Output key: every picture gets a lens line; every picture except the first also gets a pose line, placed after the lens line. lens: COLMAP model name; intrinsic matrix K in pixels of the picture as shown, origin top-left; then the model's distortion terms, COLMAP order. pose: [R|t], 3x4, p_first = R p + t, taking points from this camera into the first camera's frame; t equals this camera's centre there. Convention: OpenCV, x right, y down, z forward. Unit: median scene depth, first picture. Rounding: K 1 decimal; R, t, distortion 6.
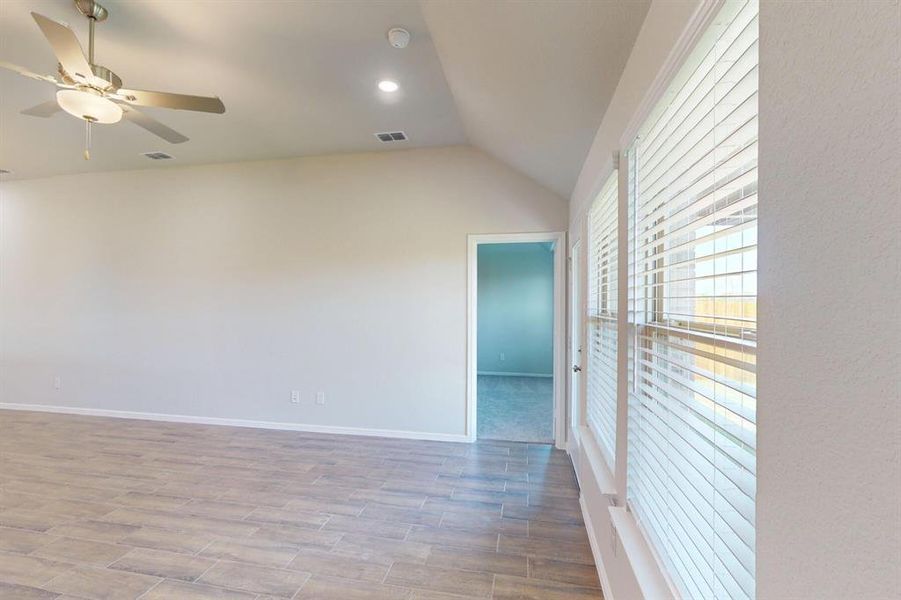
lens RADIAL K [[386.8, 0, 444.2], [0, 386.8, 300.8], [0, 0, 1]] dist [0.013040, -0.007858]
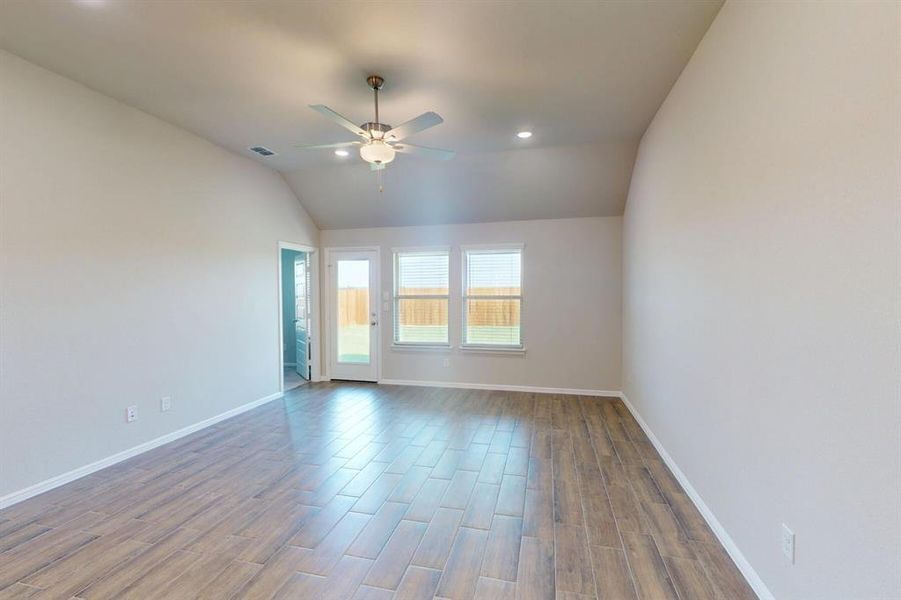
lens RADIAL K [[386.8, 0, 444.2], [0, 386.8, 300.8], [0, 0, 1]] dist [0.013040, -0.007858]
pose [[0.050306, -0.022749, 0.998475, -1.297107], [0.001230, 0.999741, 0.022716, 0.006047], [-0.998733, 0.000085, 0.050321, 0.388308]]
